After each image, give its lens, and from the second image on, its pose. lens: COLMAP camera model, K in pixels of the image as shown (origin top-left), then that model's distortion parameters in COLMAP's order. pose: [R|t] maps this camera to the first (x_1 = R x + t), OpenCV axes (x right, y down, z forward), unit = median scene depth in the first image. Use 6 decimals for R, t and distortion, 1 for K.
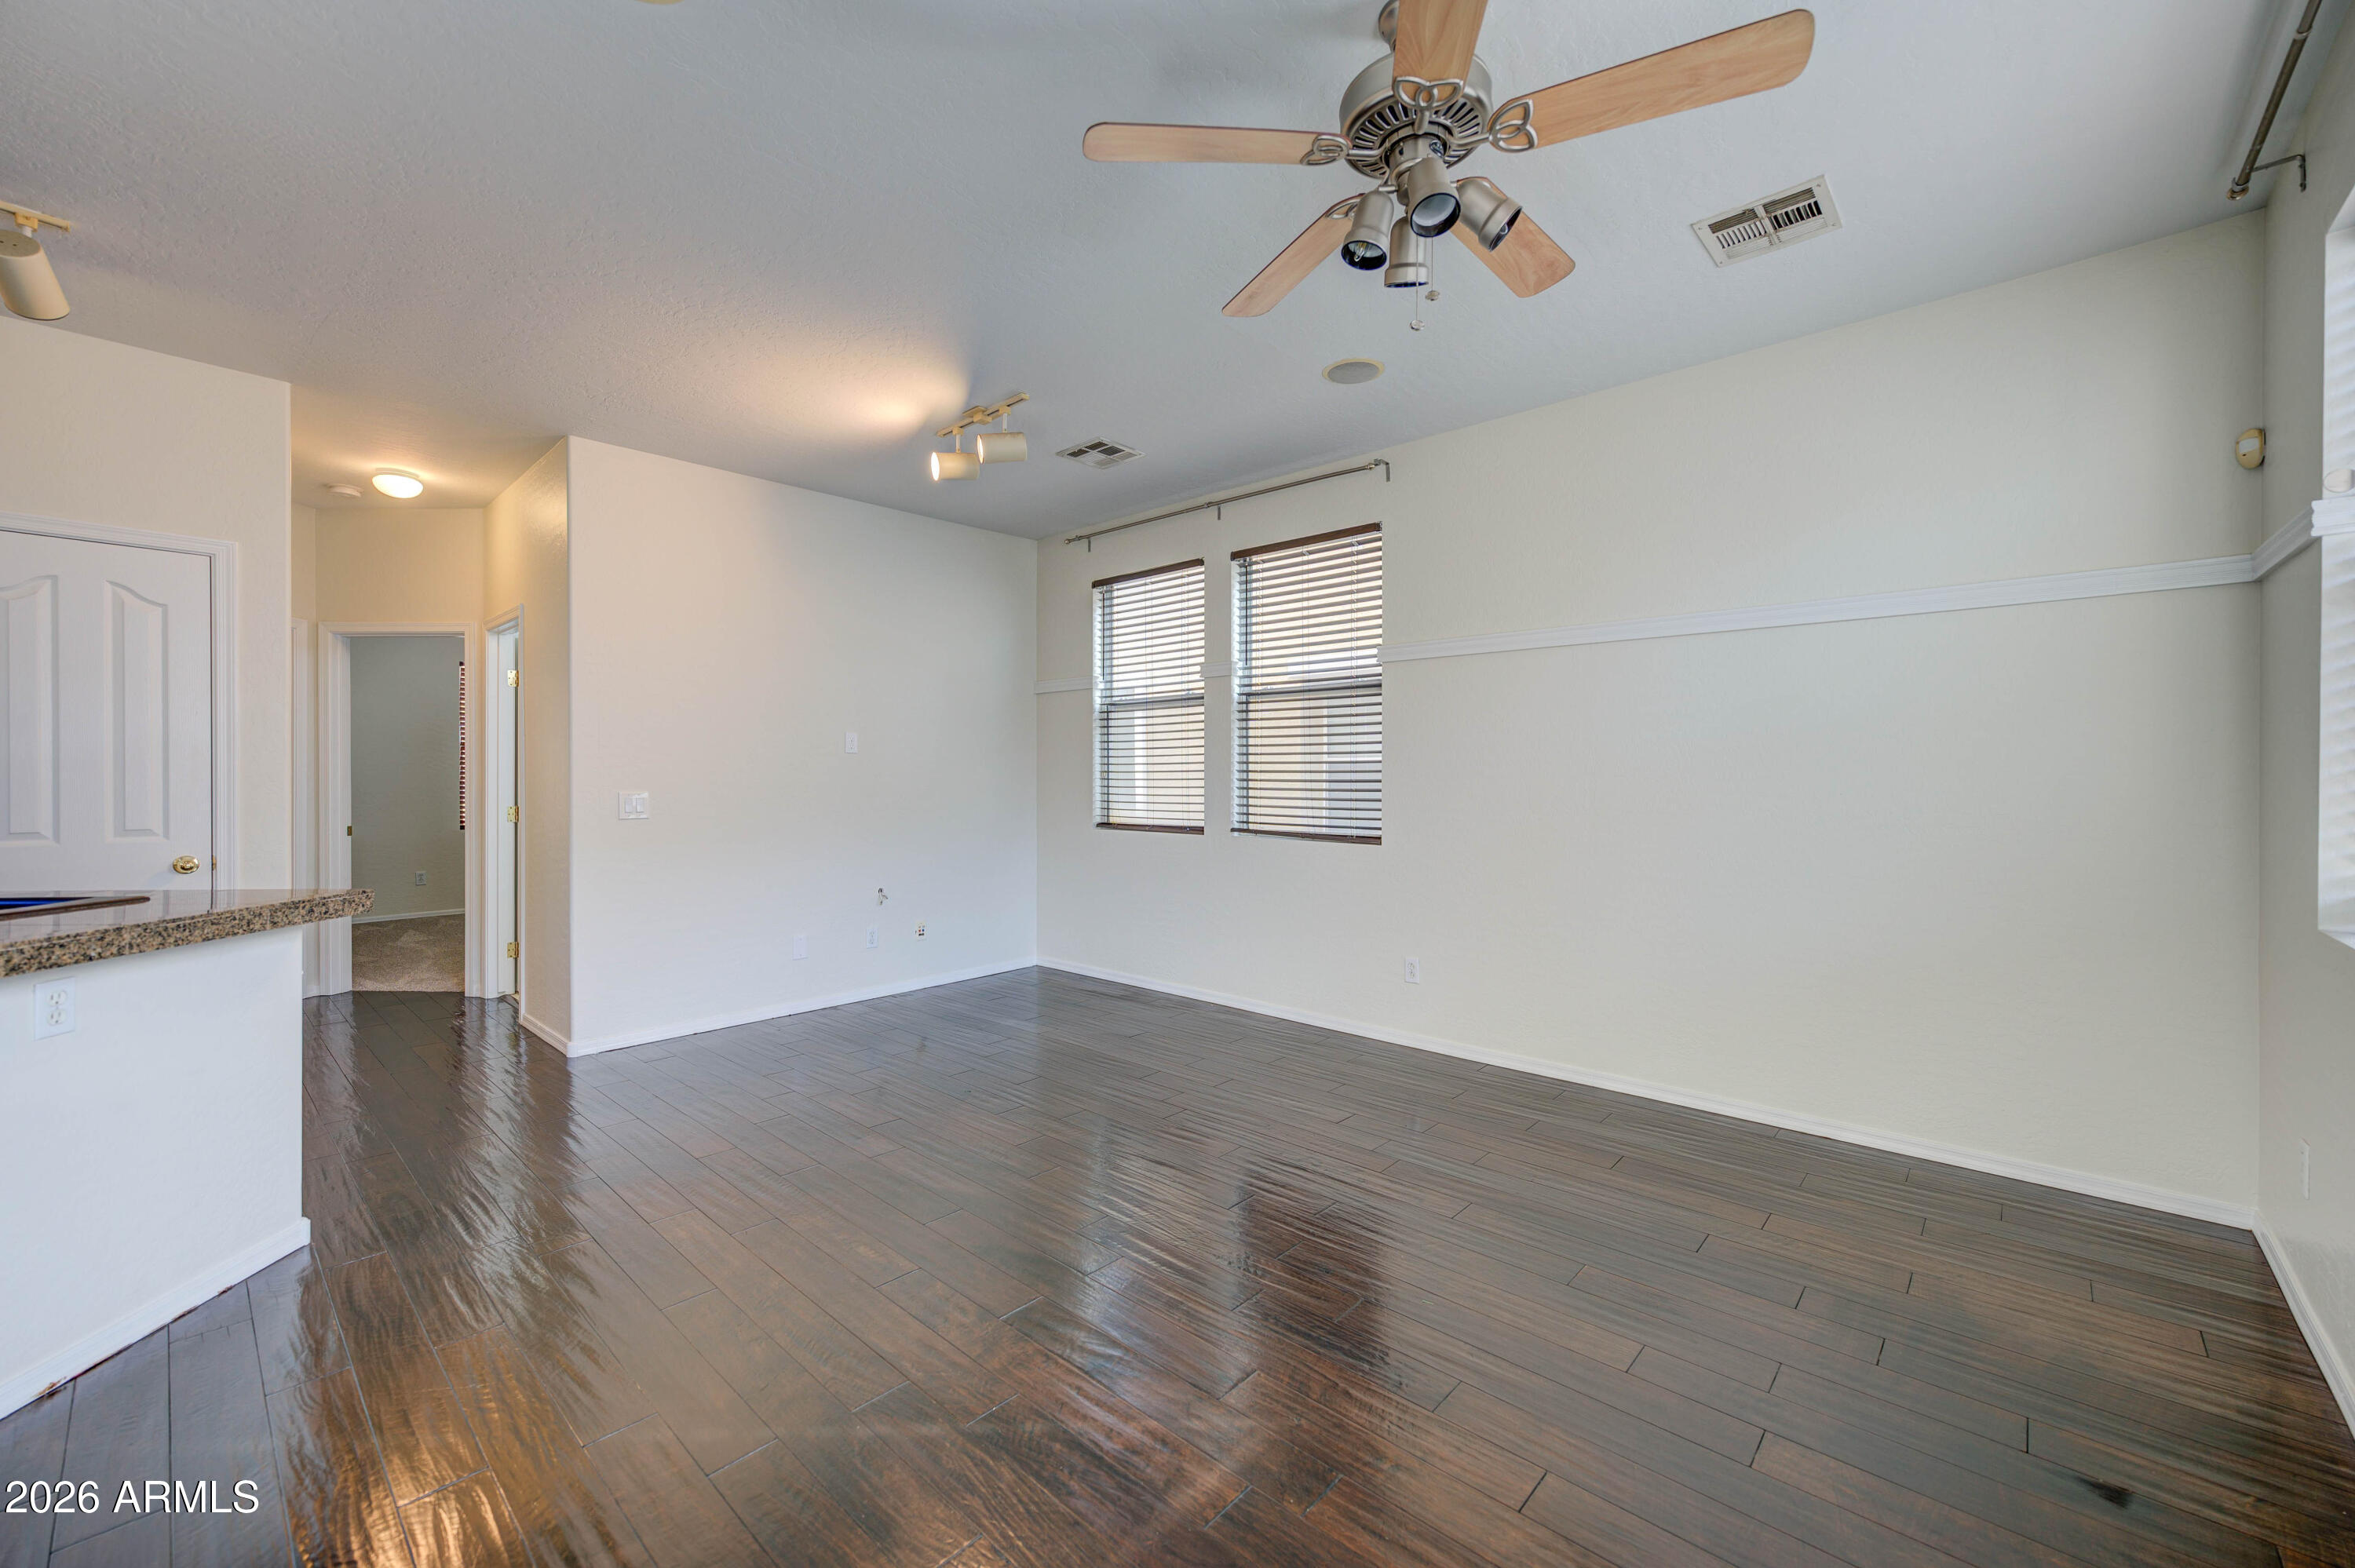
lens RADIAL K [[887.1, 0, 1183.4], [0, 887.1, 776.8], [0, 0, 1]] dist [-0.001459, -0.000209]
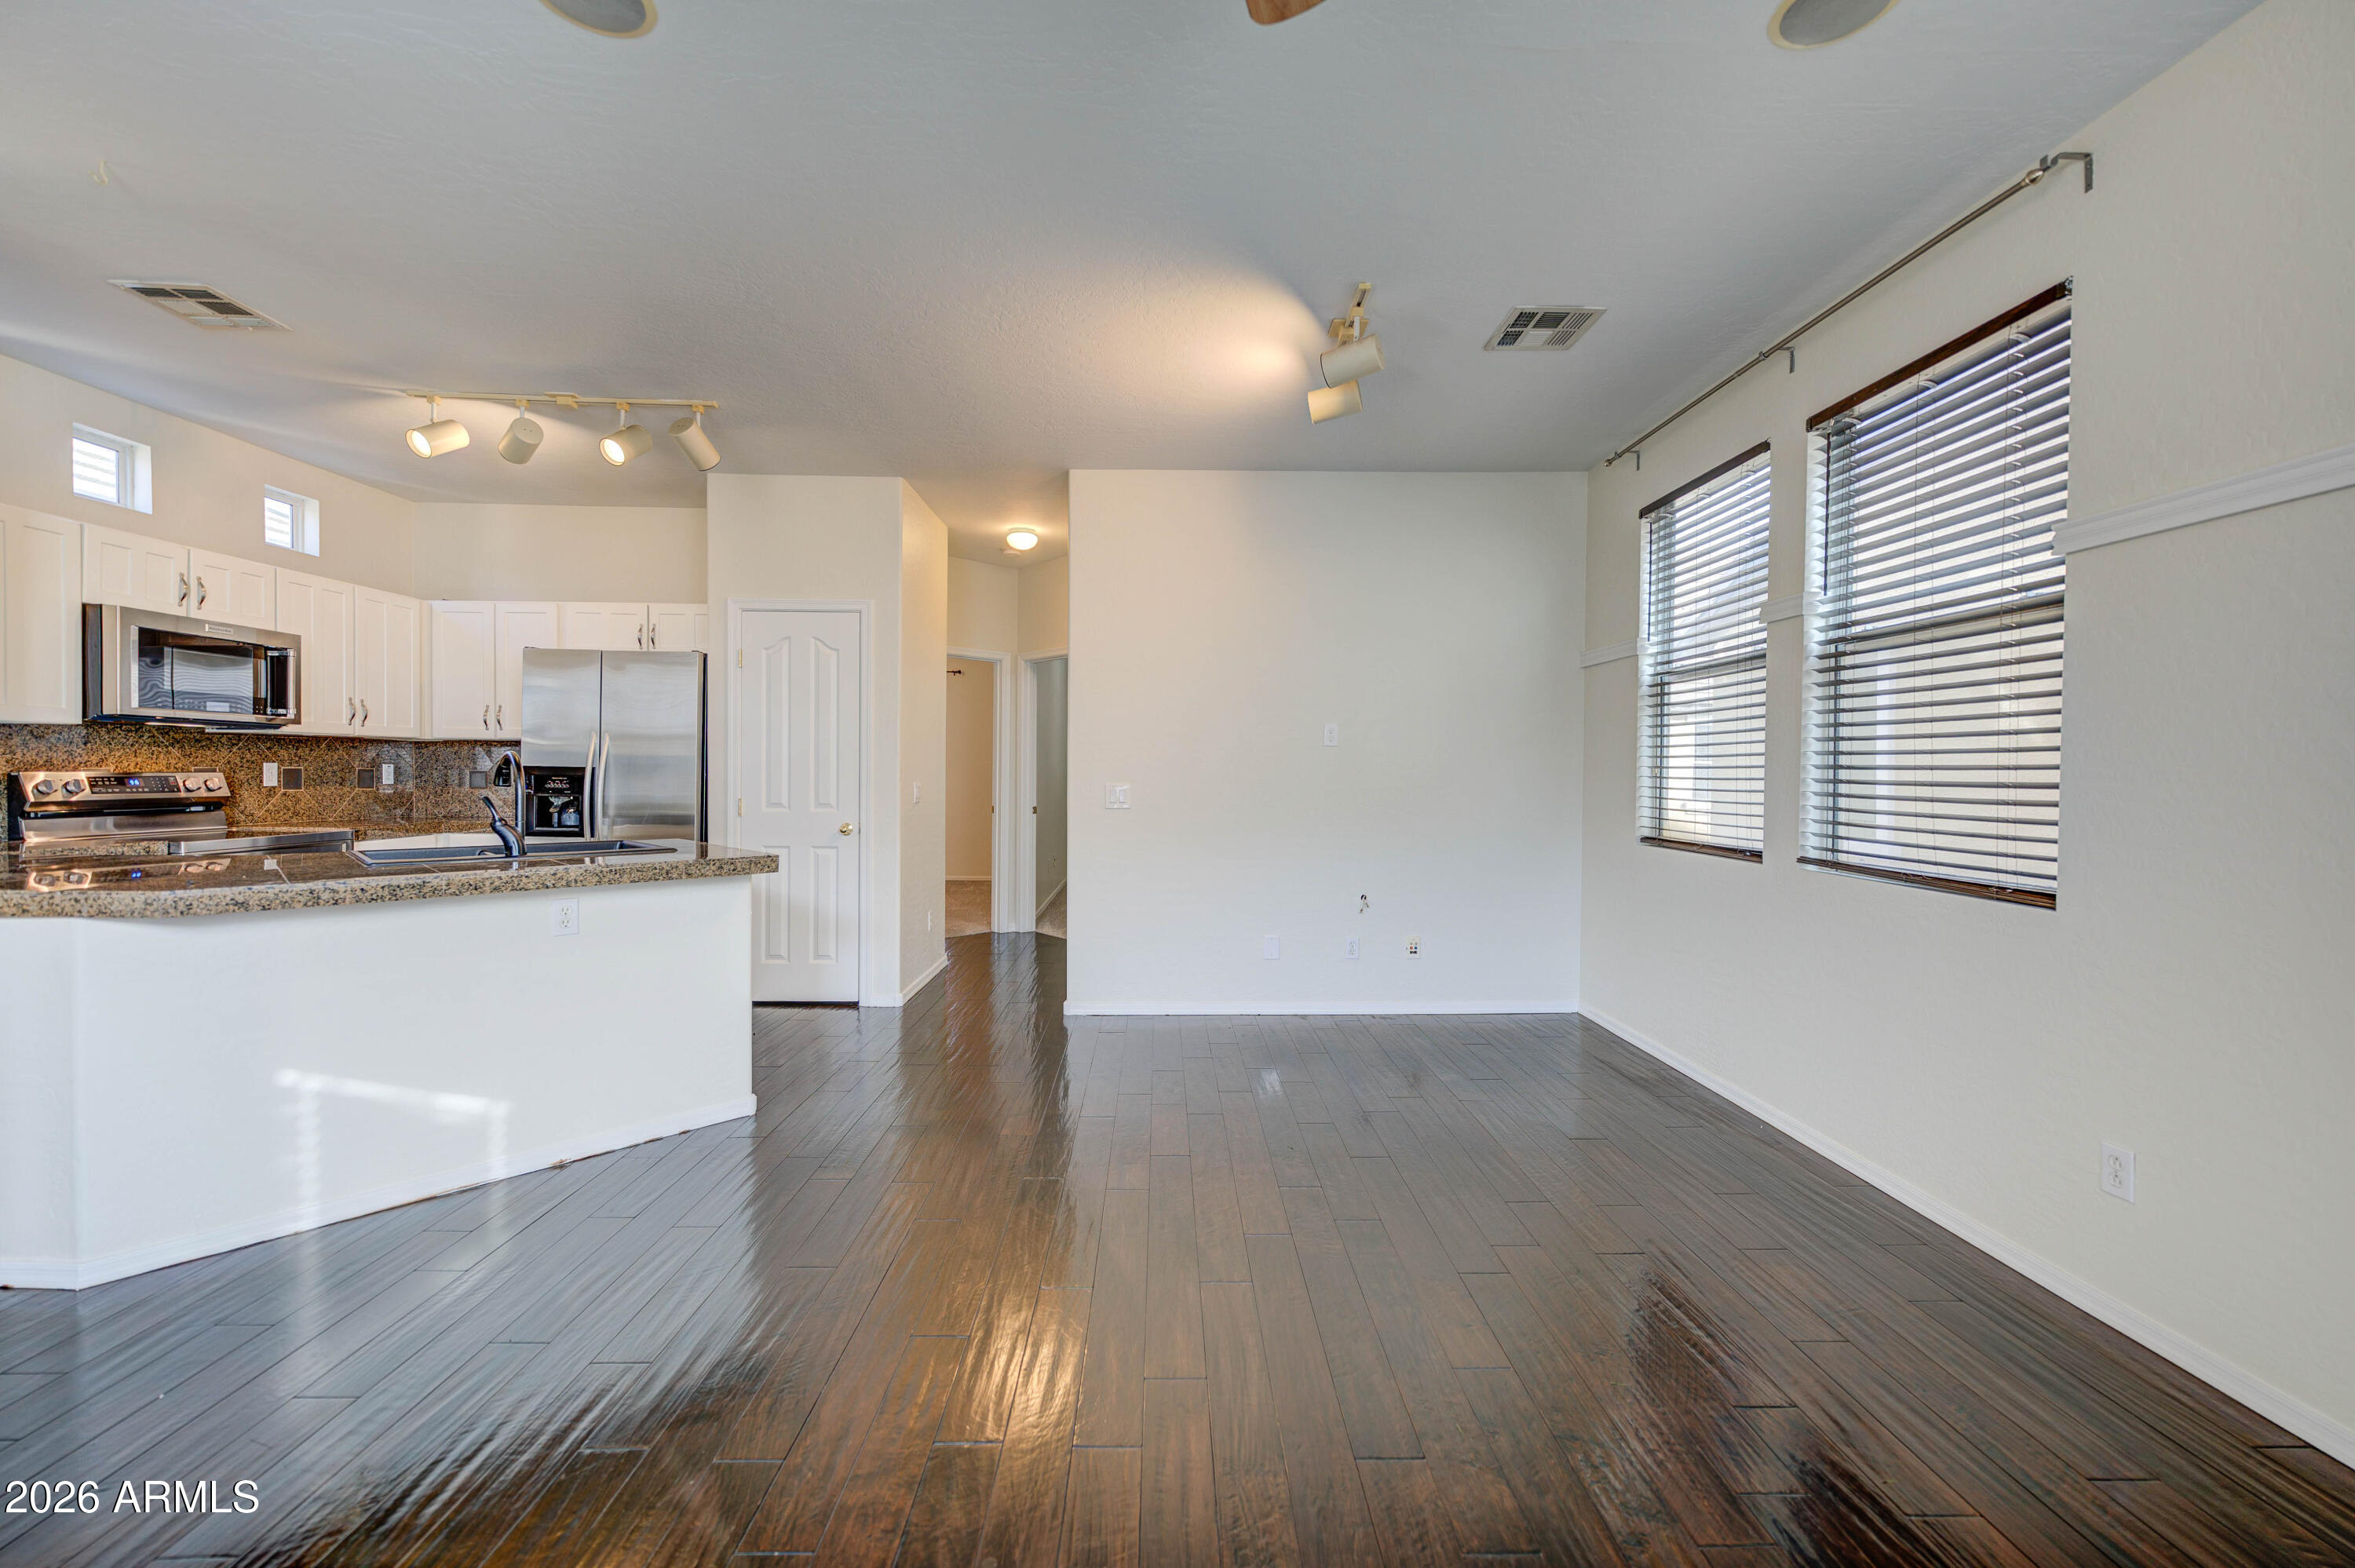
lens RADIAL K [[918.3, 0, 1218.9], [0, 918.3, 785.0], [0, 0, 1]] dist [0.000629, -0.000017]
pose [[0.699183, 0.016865, -0.714744, 0.231801], [-0.007426, 0.999839, 0.016328, -0.001120], [0.714904, -0.006108, 0.699196, 0.246597]]
